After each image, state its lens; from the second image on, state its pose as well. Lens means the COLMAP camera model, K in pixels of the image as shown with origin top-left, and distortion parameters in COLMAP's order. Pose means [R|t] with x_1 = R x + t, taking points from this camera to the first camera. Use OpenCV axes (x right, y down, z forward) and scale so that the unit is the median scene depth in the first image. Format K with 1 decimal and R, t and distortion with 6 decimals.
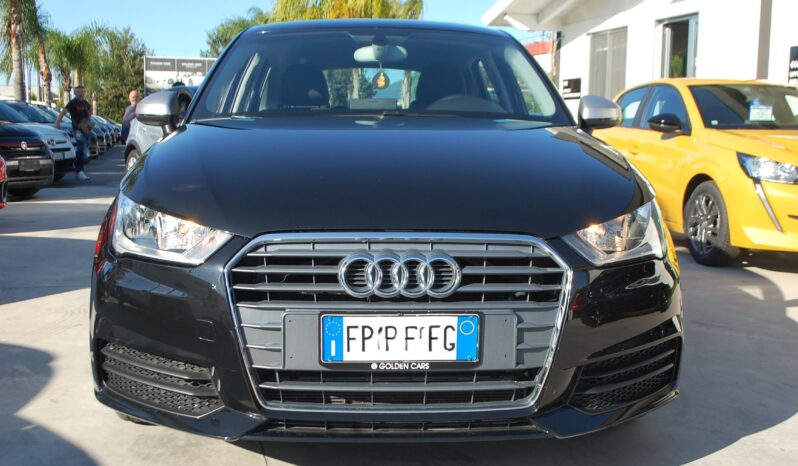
lens RADIAL K [[871.4, 0, 398.9], [0, 871.4, 236.4], [0, 0, 1]] dist [0.010397, 0.000000]
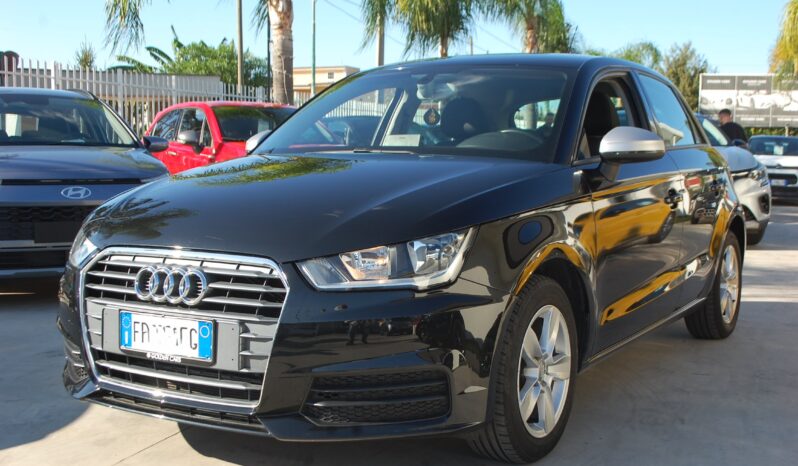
lens RADIAL K [[1024.1, 0, 399.2], [0, 1024.1, 230.9], [0, 0, 1]] dist [-0.147637, 0.000000]
pose [[0.843452, 0.036387, -0.535971, 1.040284], [-0.062656, 0.997557, -0.030879, -0.007779], [0.533538, 0.059627, 0.843672, -0.050202]]
